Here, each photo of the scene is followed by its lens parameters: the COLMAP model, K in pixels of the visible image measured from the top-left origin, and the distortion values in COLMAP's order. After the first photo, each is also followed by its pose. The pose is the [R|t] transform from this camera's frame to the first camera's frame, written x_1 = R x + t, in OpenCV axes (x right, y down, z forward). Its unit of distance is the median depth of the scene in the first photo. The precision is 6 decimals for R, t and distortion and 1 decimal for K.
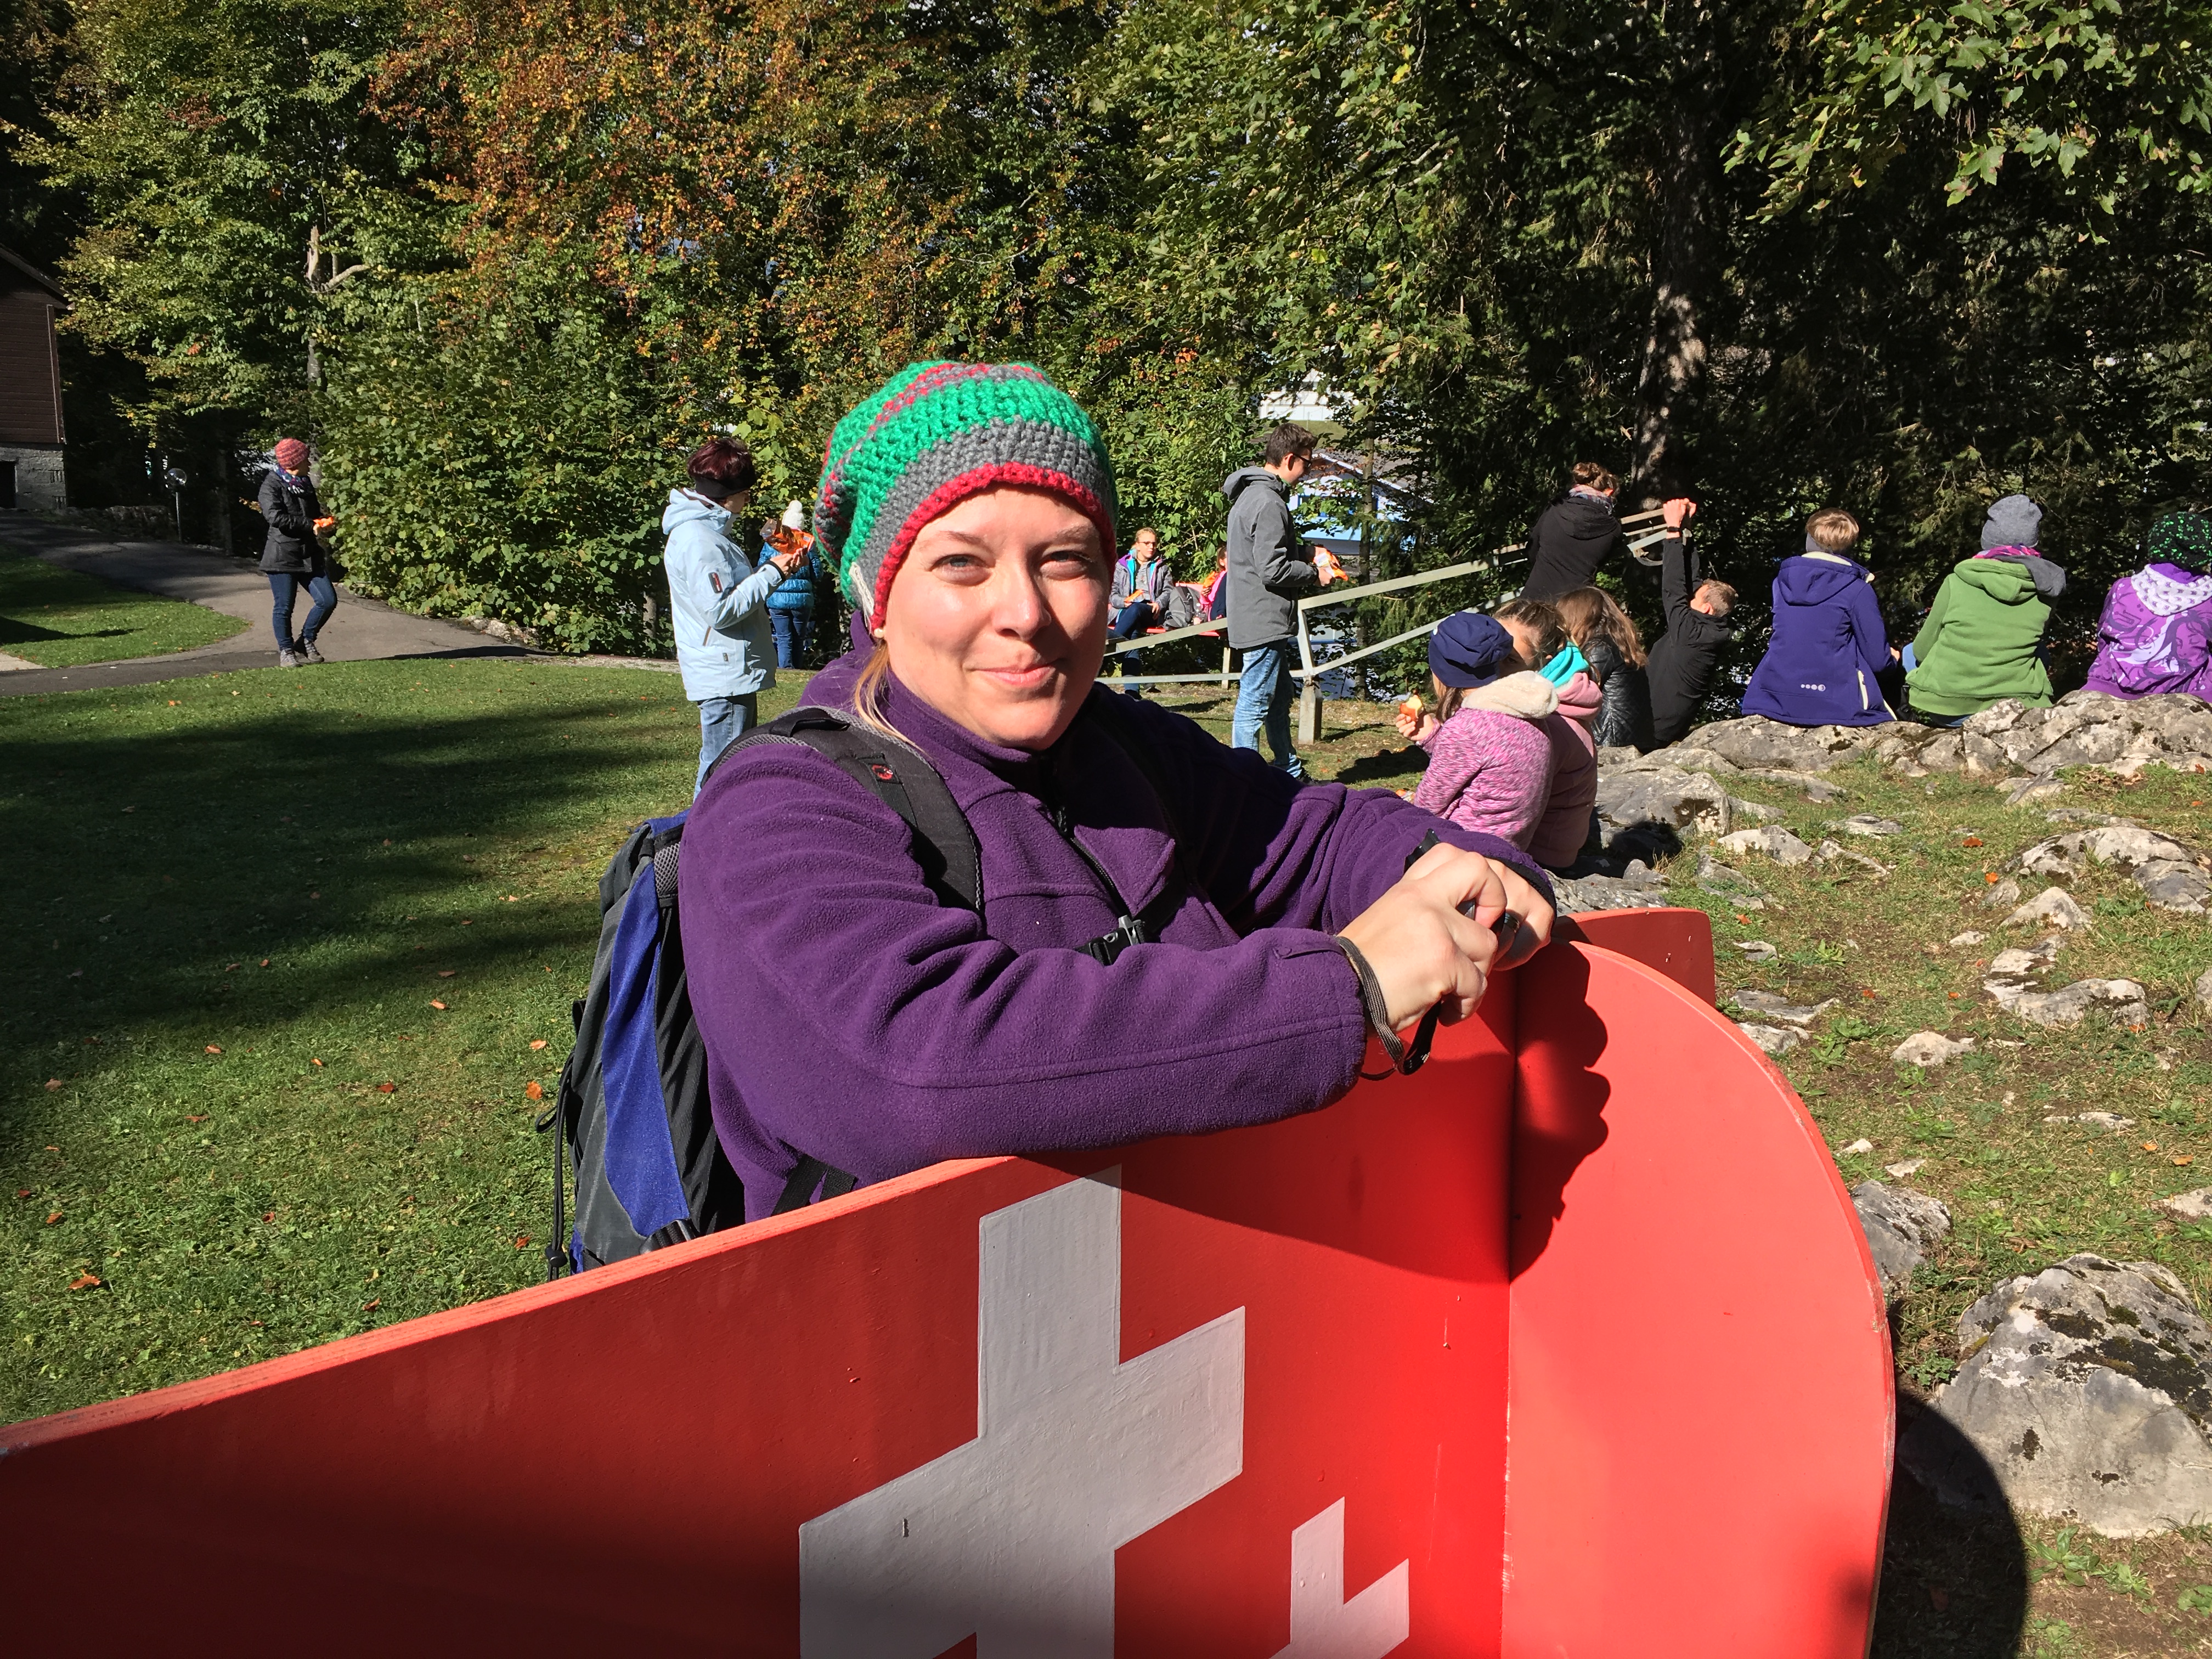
lens RADIAL K [[1862.0, 0, 1106.0], [0, 1862.0, 829.5], [0, 0, 1]] dist [0.001068, -0.166571]
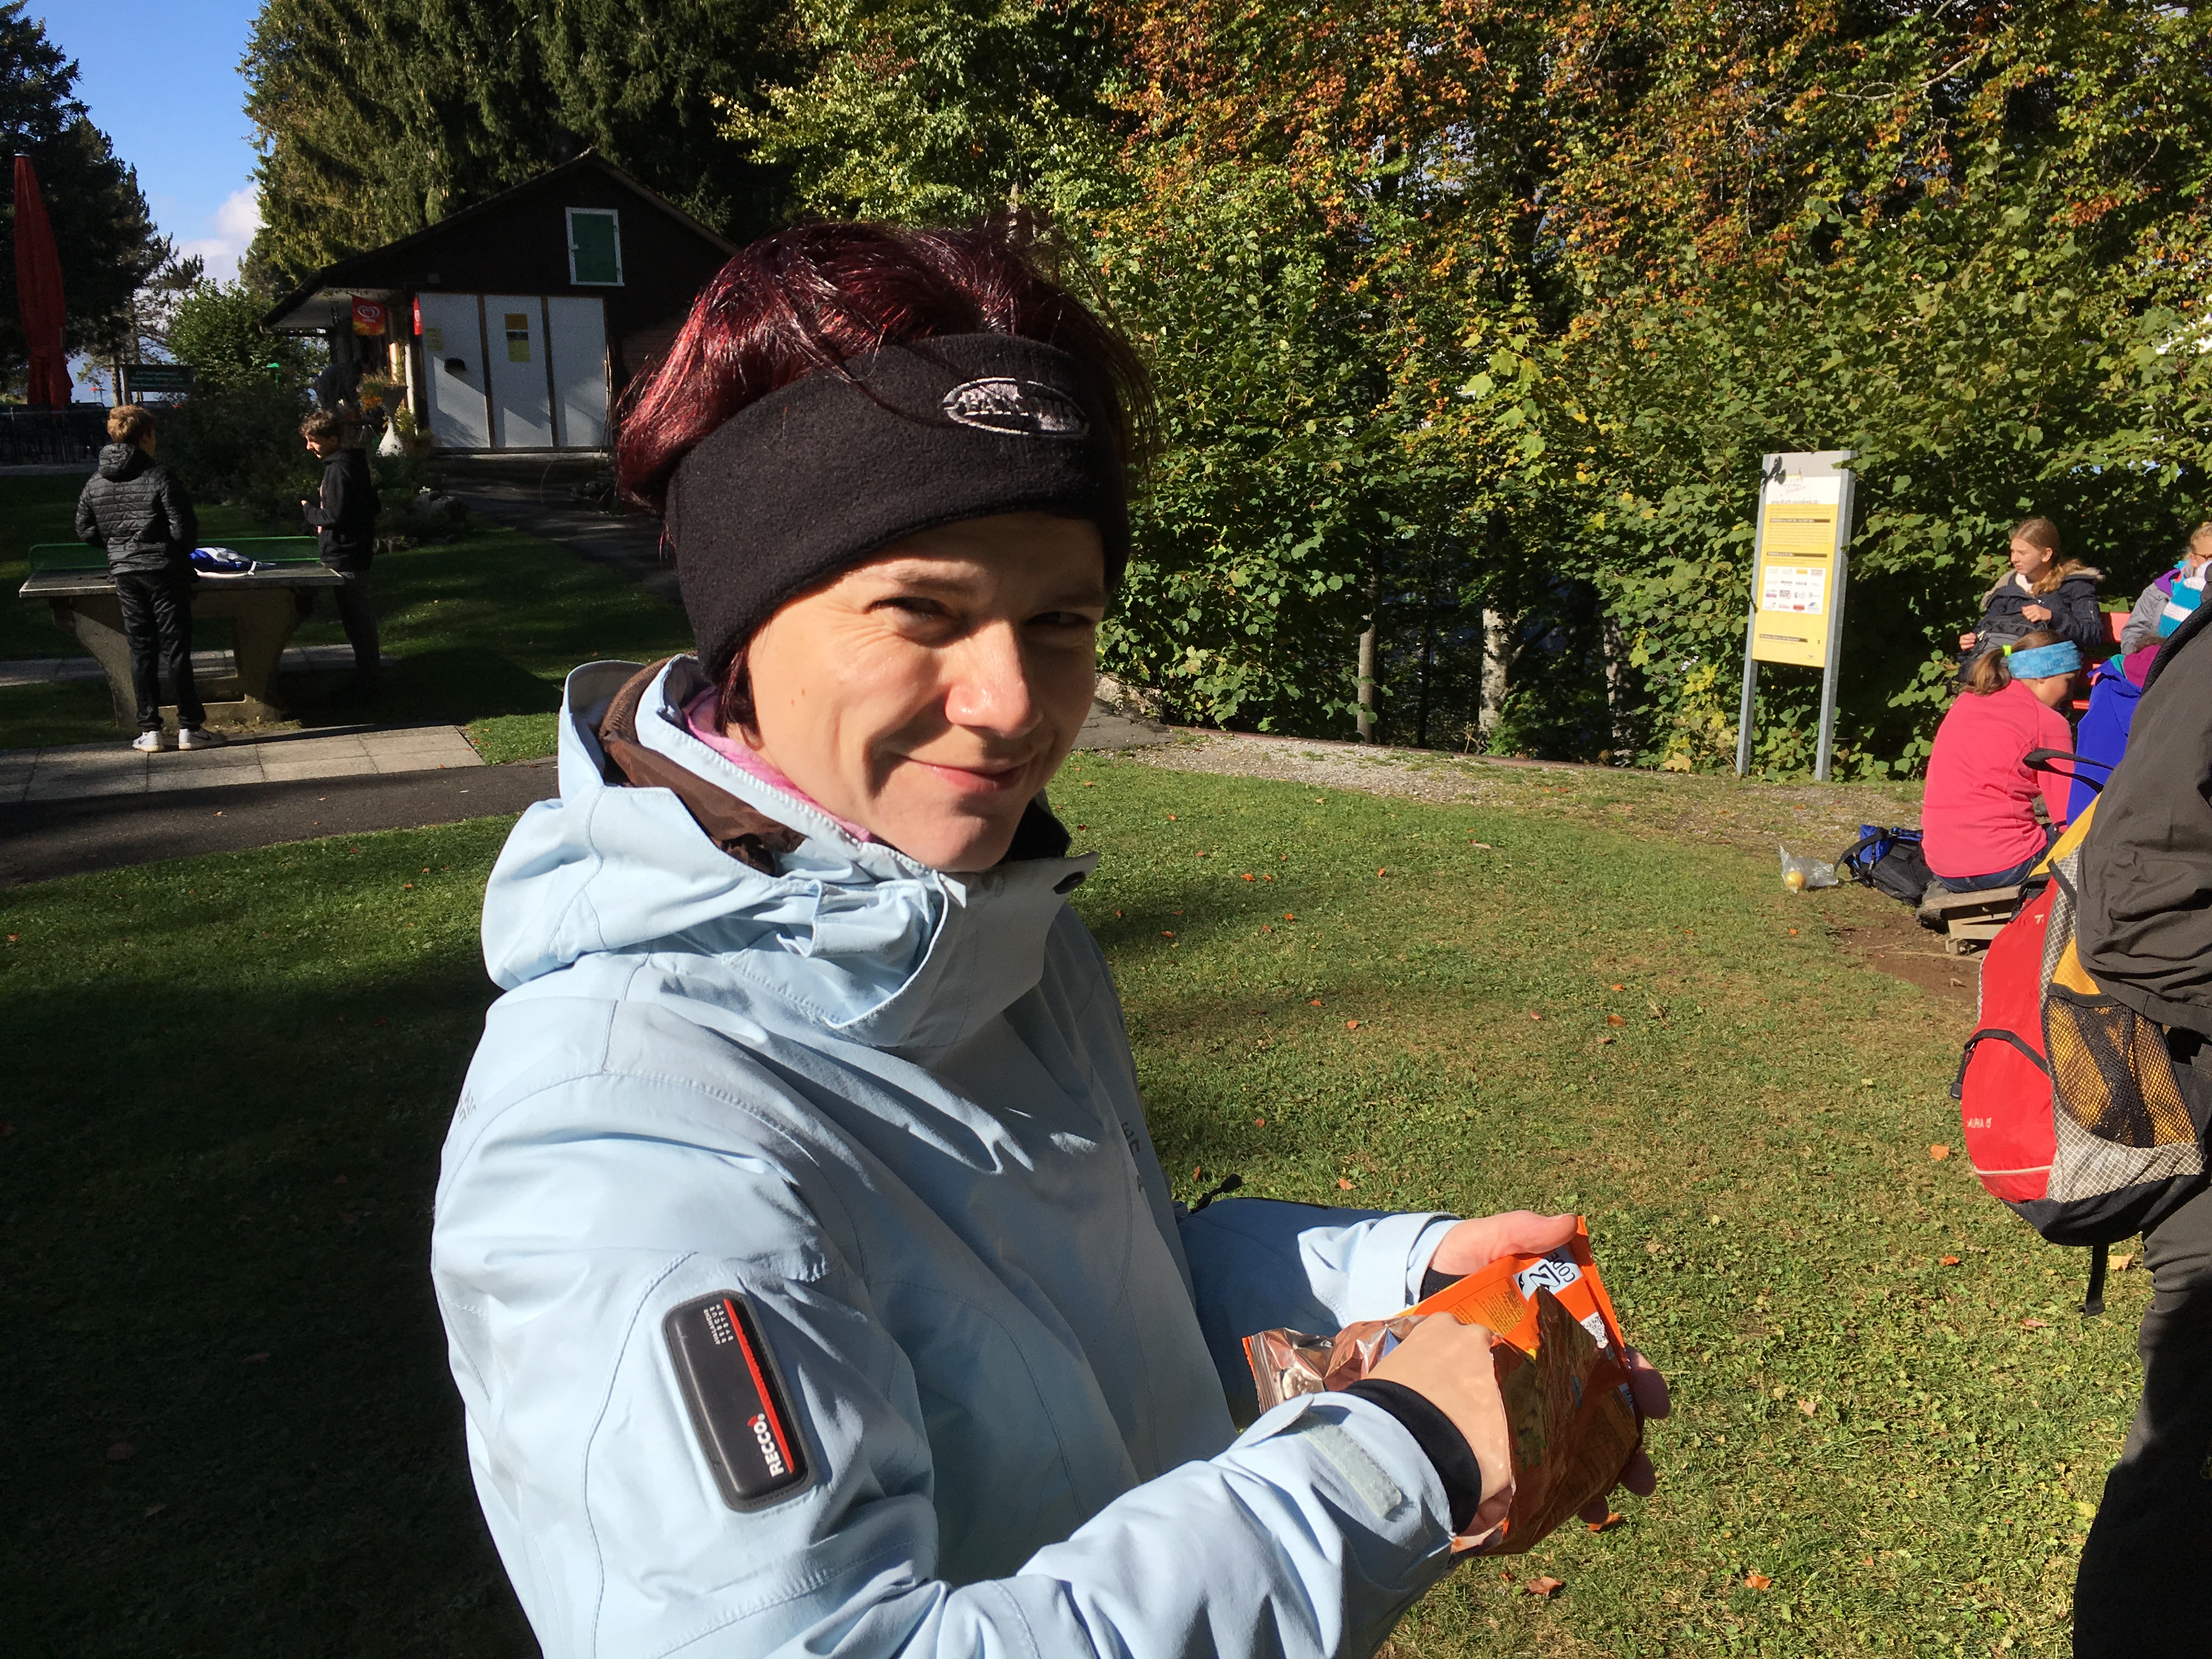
lens RADIAL K [[1601.6, 0, 1106.0], [0, 1601.6, 829.5], [0, 0, 1]] dist [-0.002619, -0.008628]
pose [[0.910128, 0.054838, -0.410681, -0.066605], [-0.036433, 0.997955, 0.052517, -0.073722], [0.412721, -0.032835, 0.910265, 0.383990]]
